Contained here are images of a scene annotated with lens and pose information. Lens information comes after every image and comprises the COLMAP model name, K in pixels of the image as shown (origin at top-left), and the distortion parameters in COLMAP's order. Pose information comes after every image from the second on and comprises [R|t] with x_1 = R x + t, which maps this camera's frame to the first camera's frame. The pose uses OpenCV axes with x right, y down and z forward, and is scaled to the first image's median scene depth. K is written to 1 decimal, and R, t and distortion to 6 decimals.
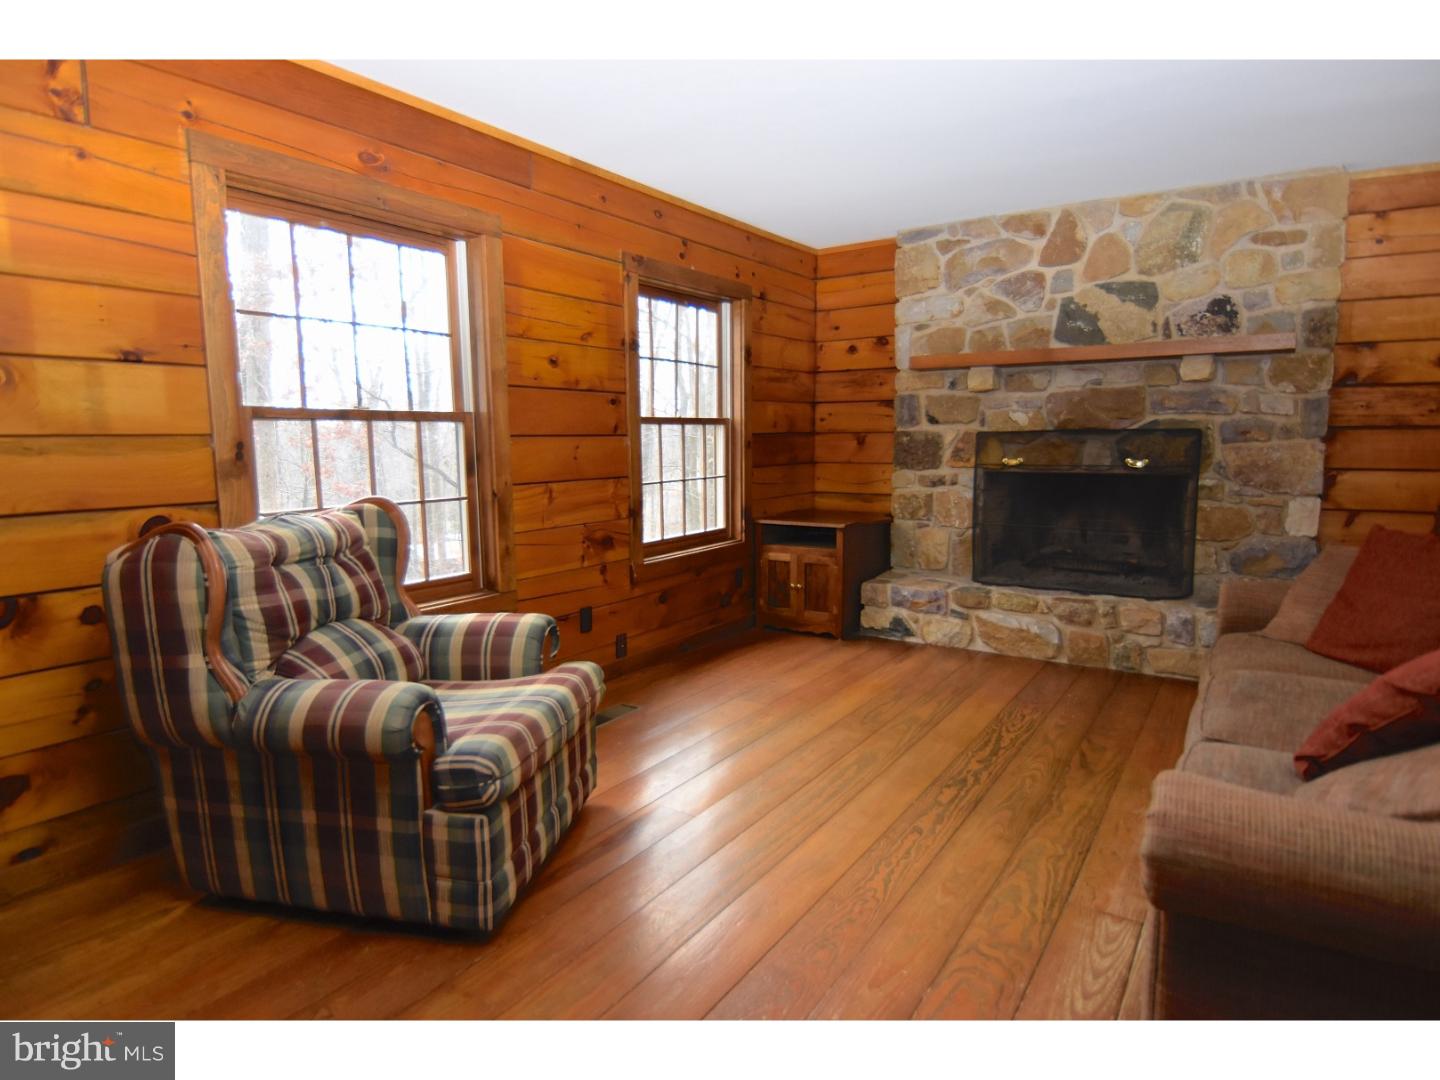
lens RADIAL K [[832.2, 0, 721.7], [0, 832.2, 547.6], [0, 0, 1]] dist [-0.007049, -0.005057]
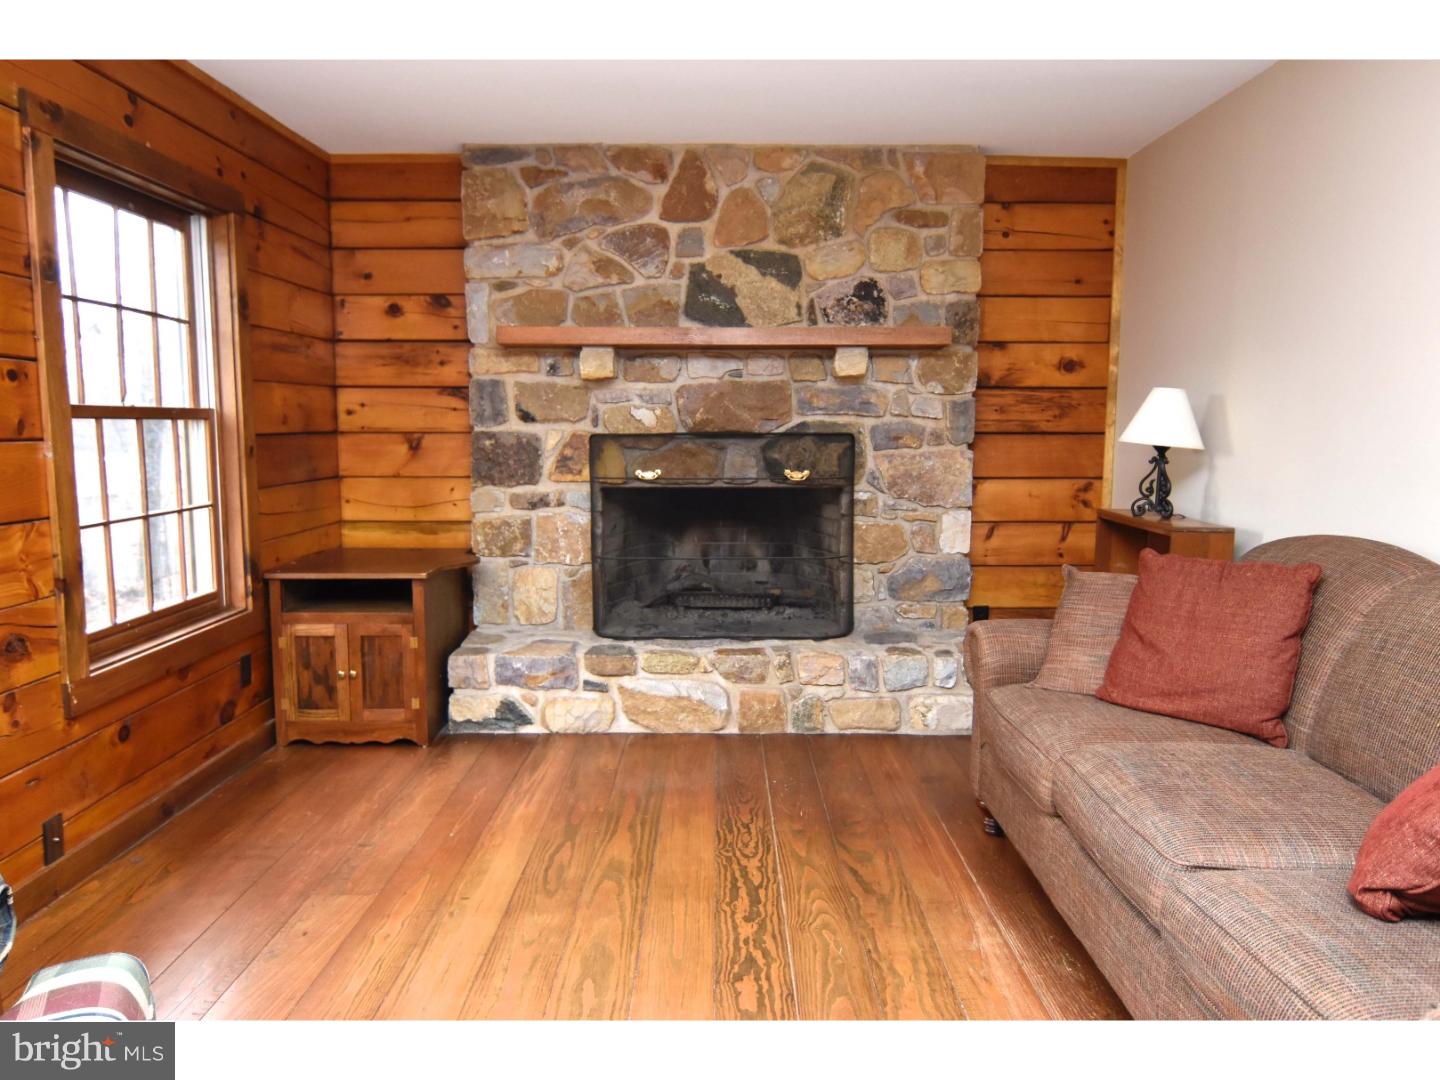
lens RADIAL K [[1005.4, 0, 724.7], [0, 1005.4, 541.2], [0, 0, 1]] dist [0.012717, -0.017372]
pose [[0.826680, -0.053543, 0.560118, -0.109530], [0.065571, 0.997847, -0.001389, -0.038725], [-0.558838, 0.037876, 0.828411, 0.216799]]
